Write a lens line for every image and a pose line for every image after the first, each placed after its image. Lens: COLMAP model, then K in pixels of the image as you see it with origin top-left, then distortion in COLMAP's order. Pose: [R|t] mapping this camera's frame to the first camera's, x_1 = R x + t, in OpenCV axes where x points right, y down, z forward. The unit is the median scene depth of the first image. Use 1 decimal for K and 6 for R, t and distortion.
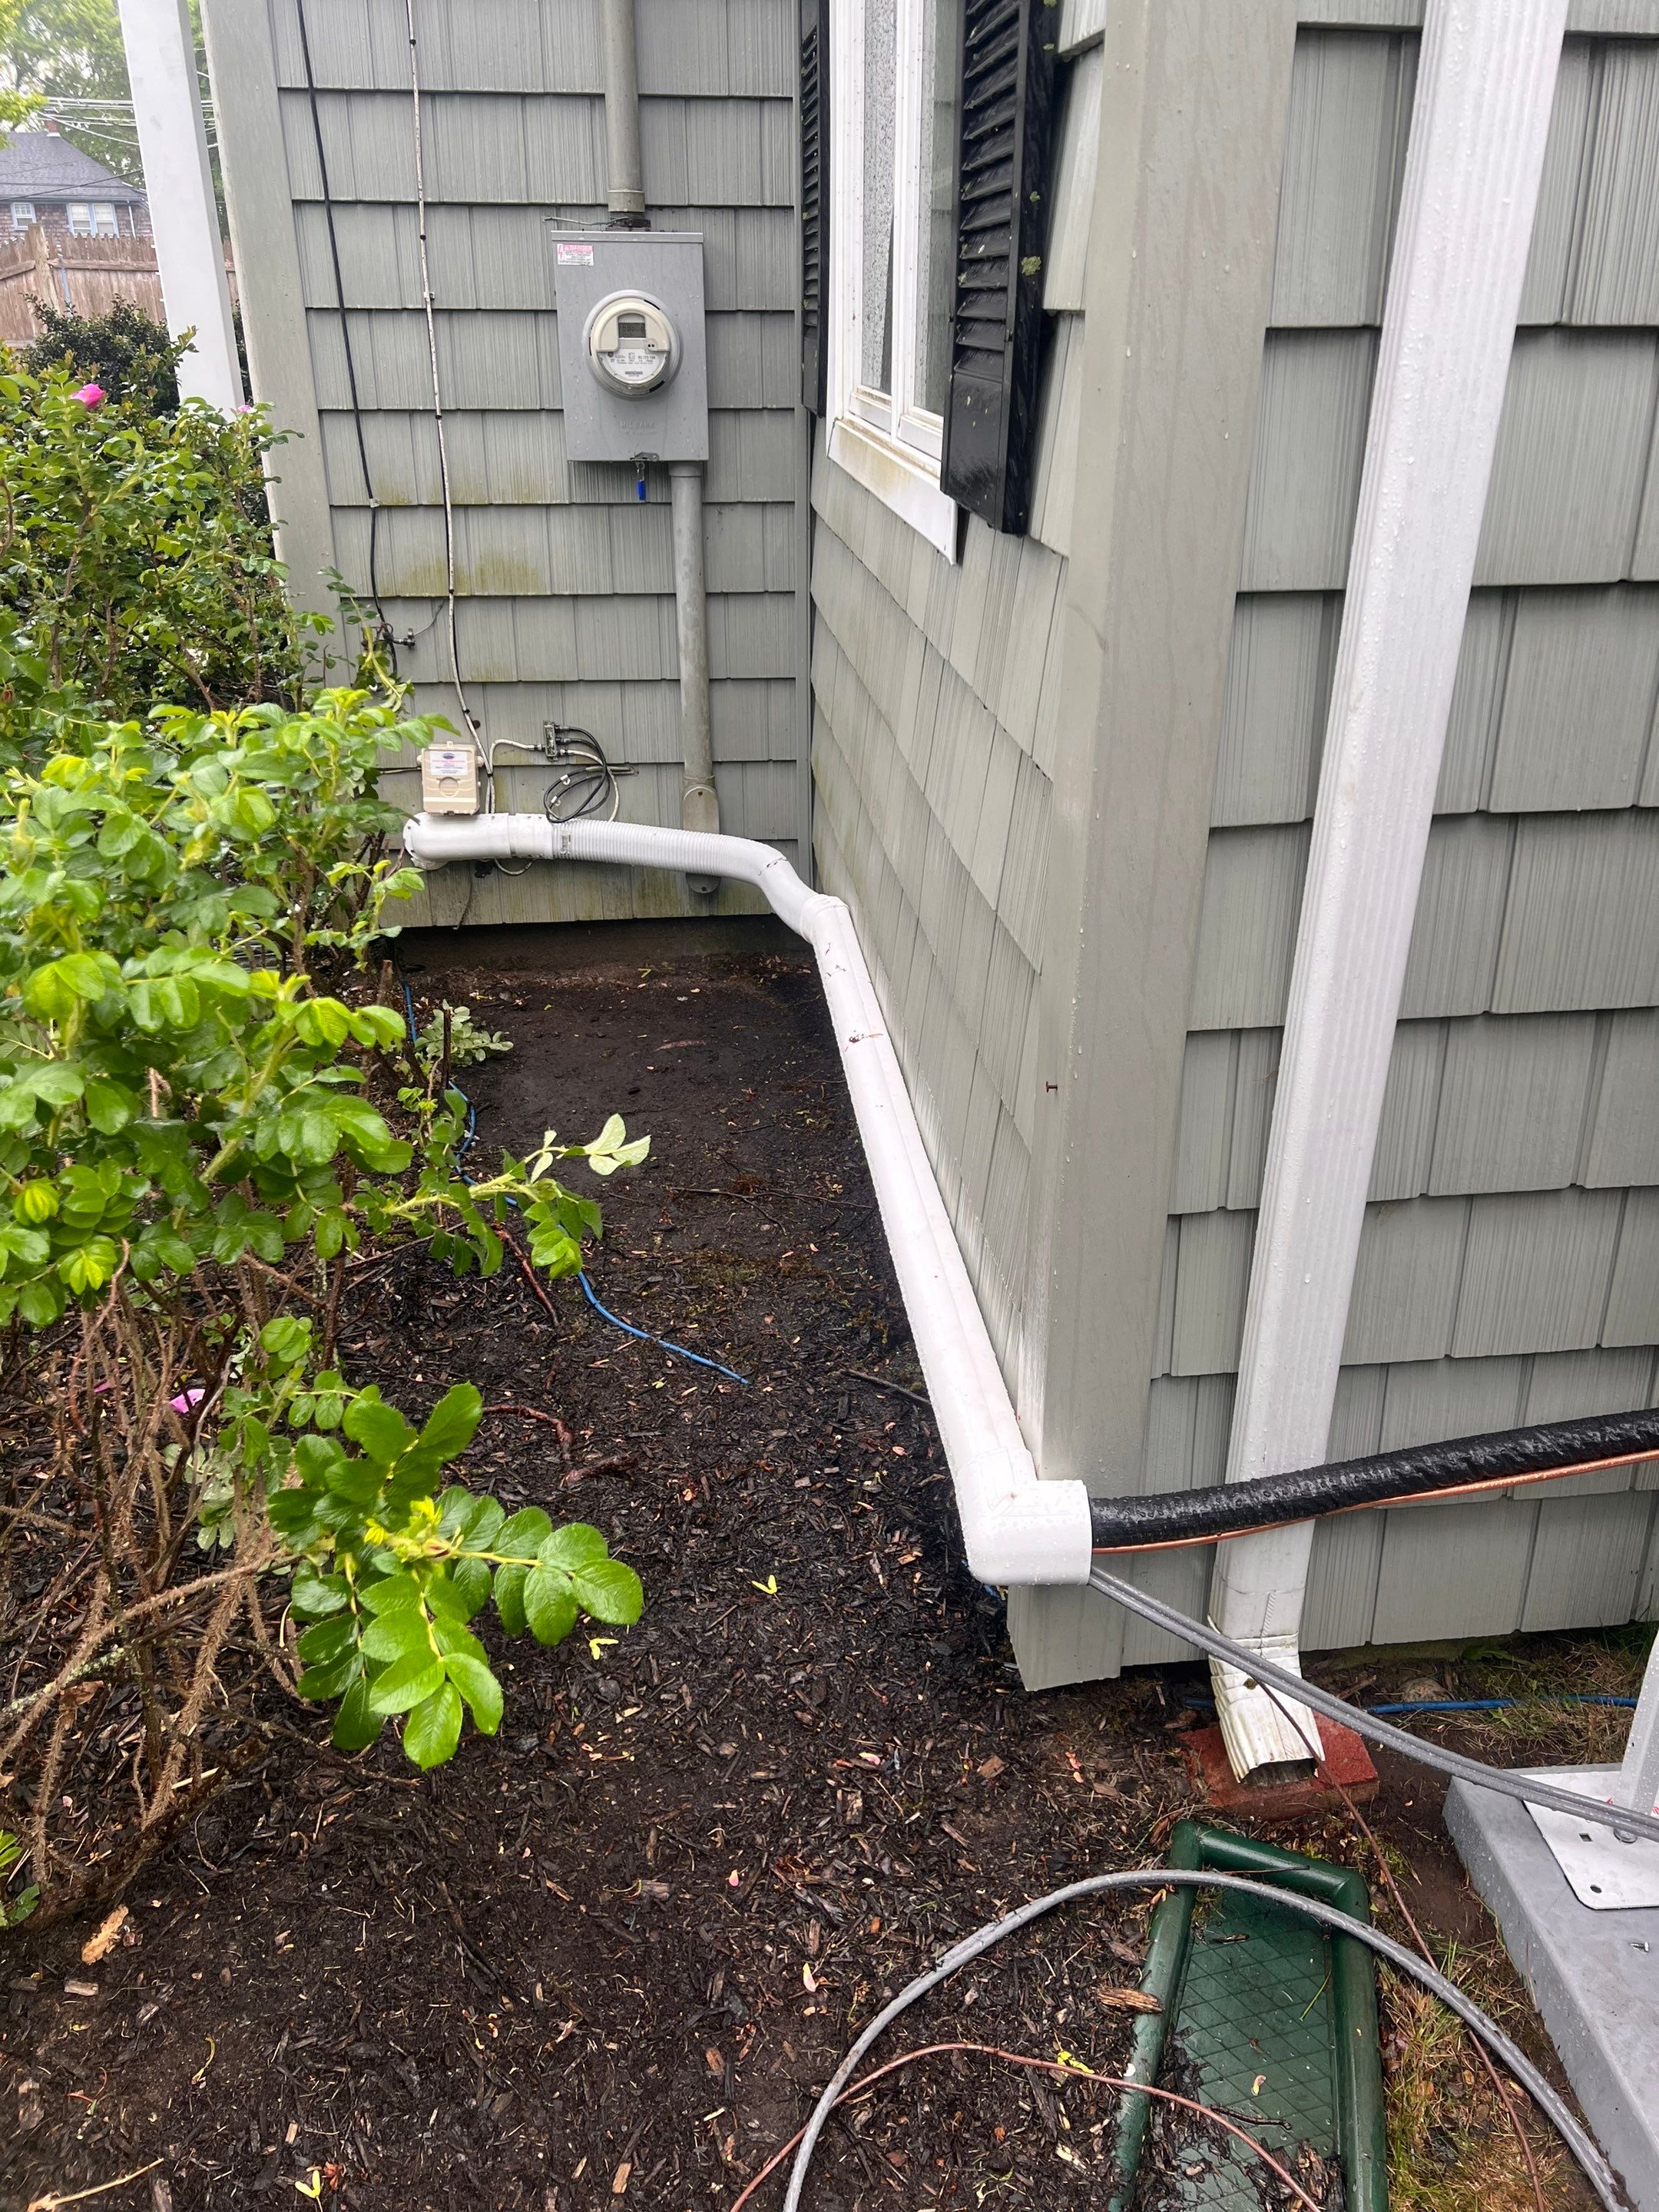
lens RADIAL K [[1664.5, 0, 829.5], [0, 1664.5, 1106.0], [0, 0, 1]] dist [0.037115, -0.057966]
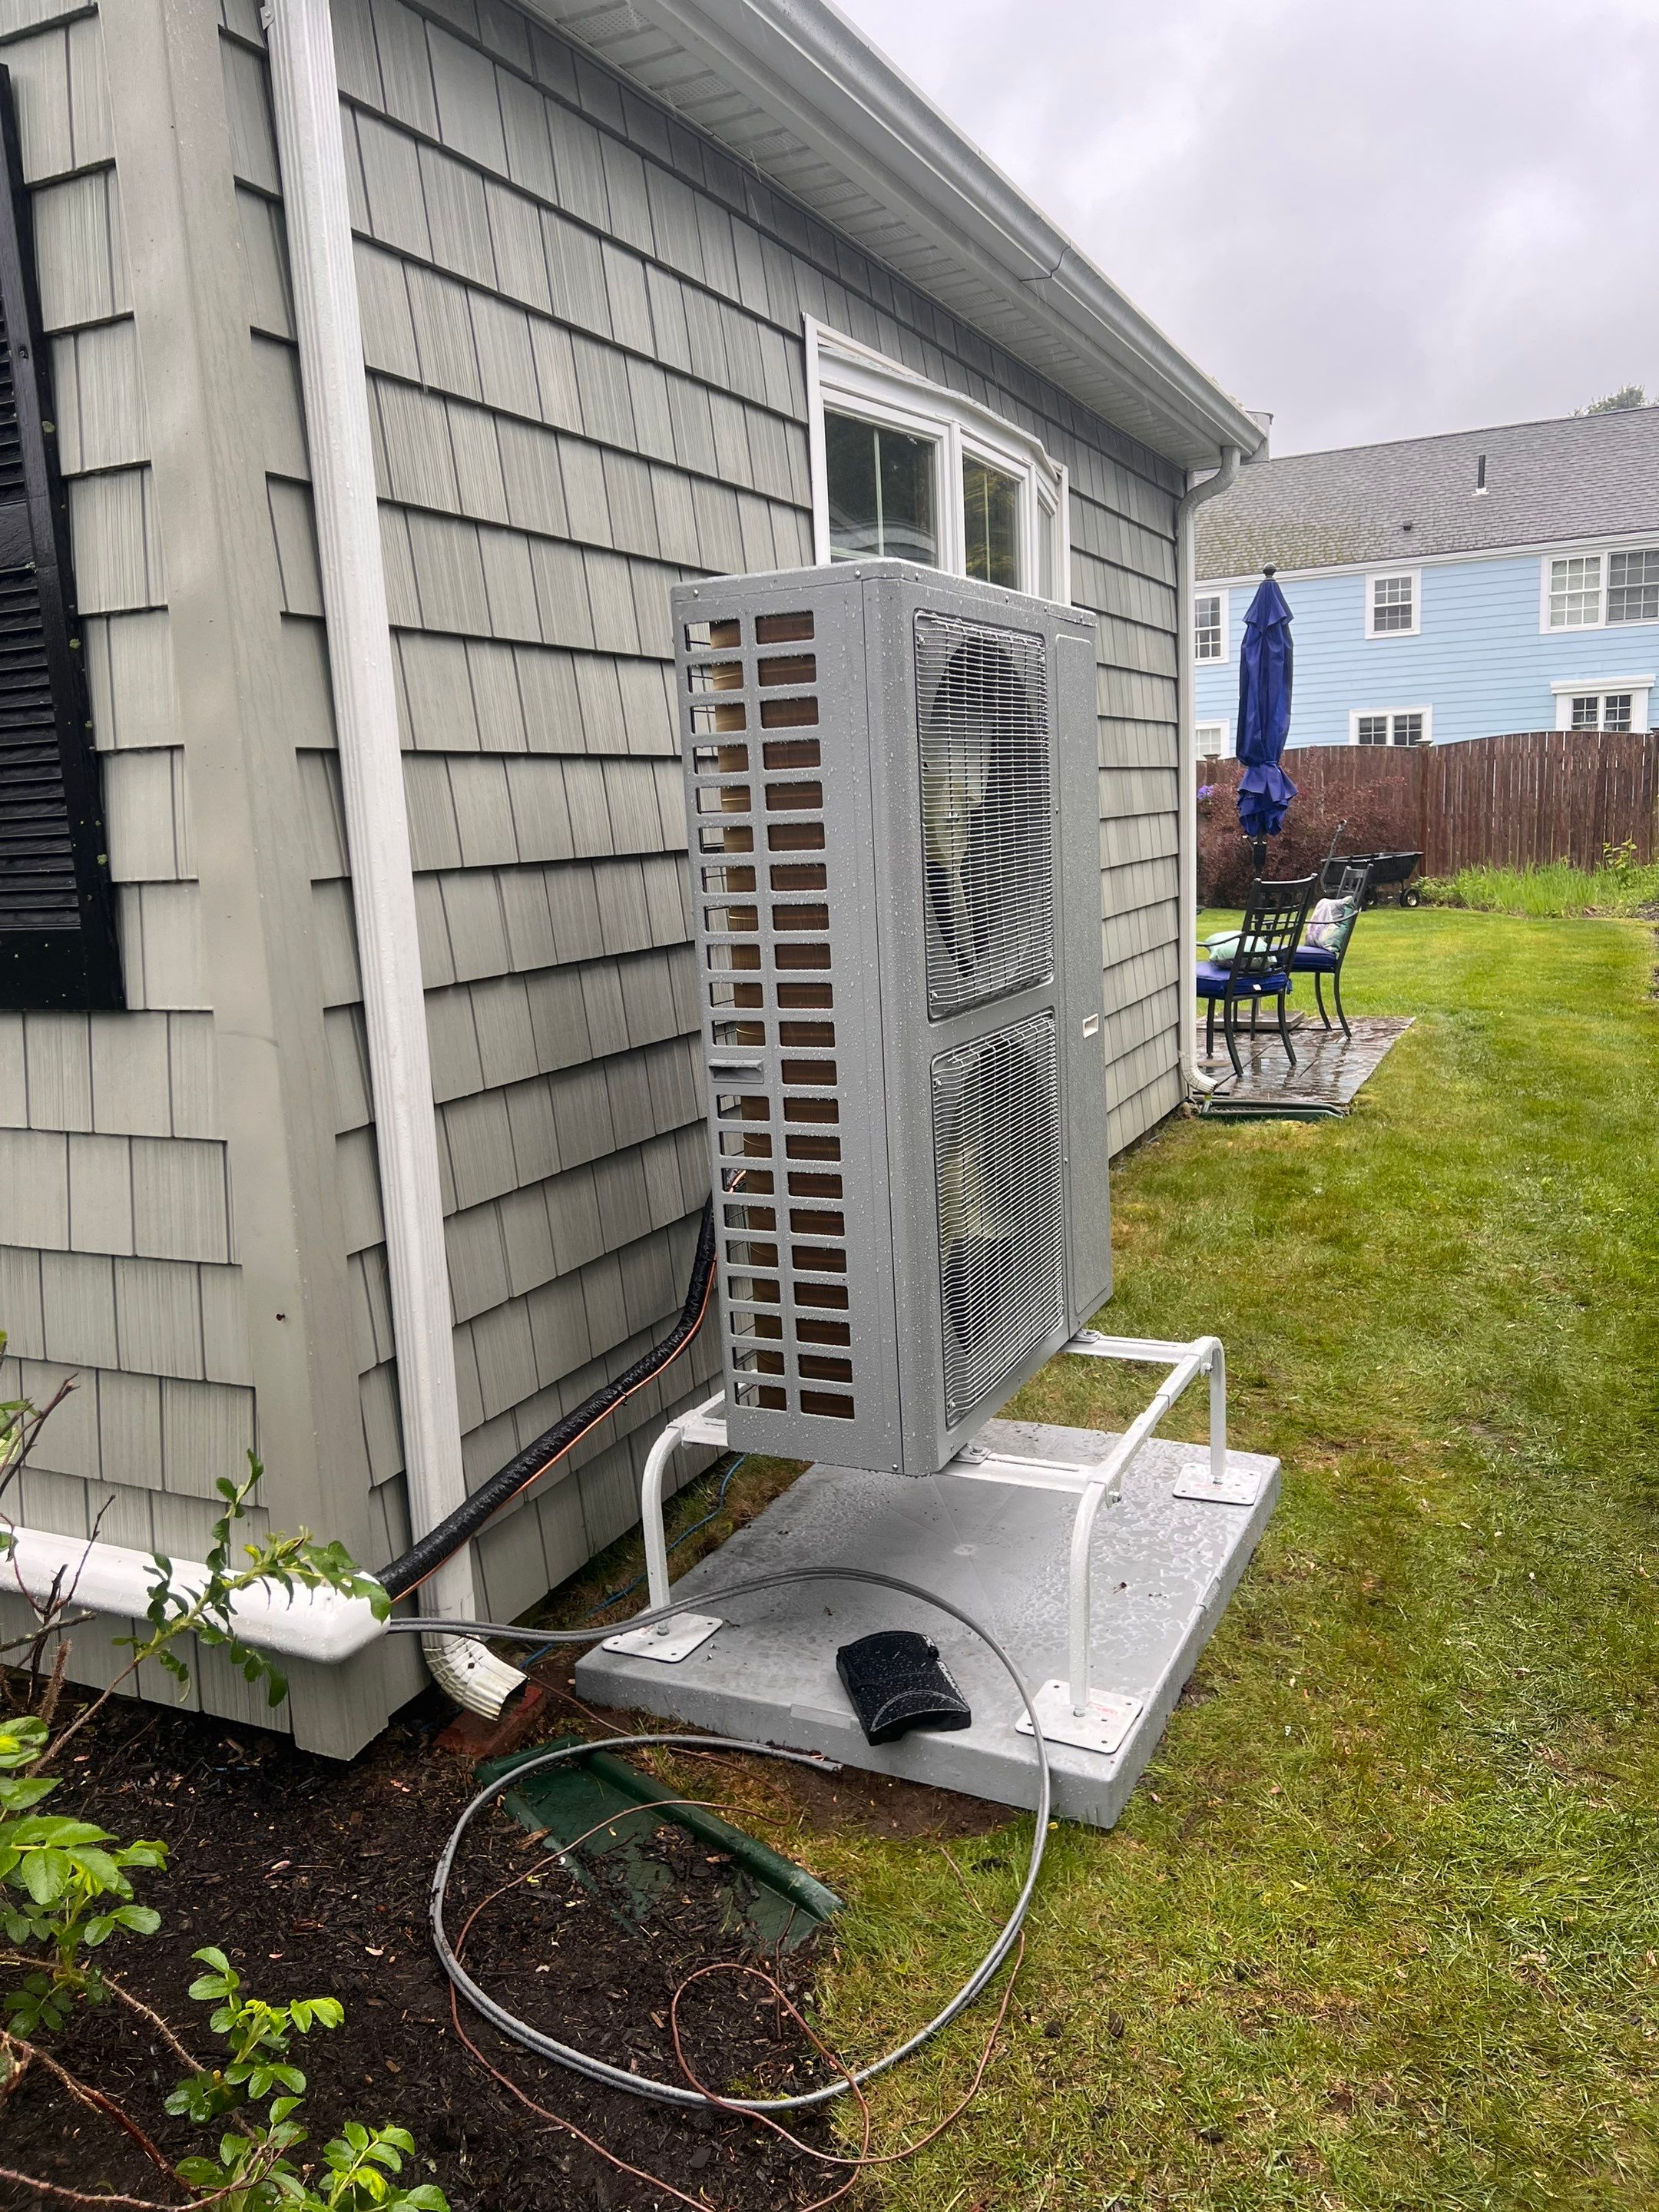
lens RADIAL K [[1664.5, 0, 829.5], [0, 1664.5, 1106.0], [0, 0, 1]] dist [0.037115, -0.057966]
pose [[0.514035, -0.181775, 0.838288, -0.835254], [0.410587, 0.910197, -0.054403, 0.097321], [-0.753118, 0.372155, 0.542507, -0.314566]]
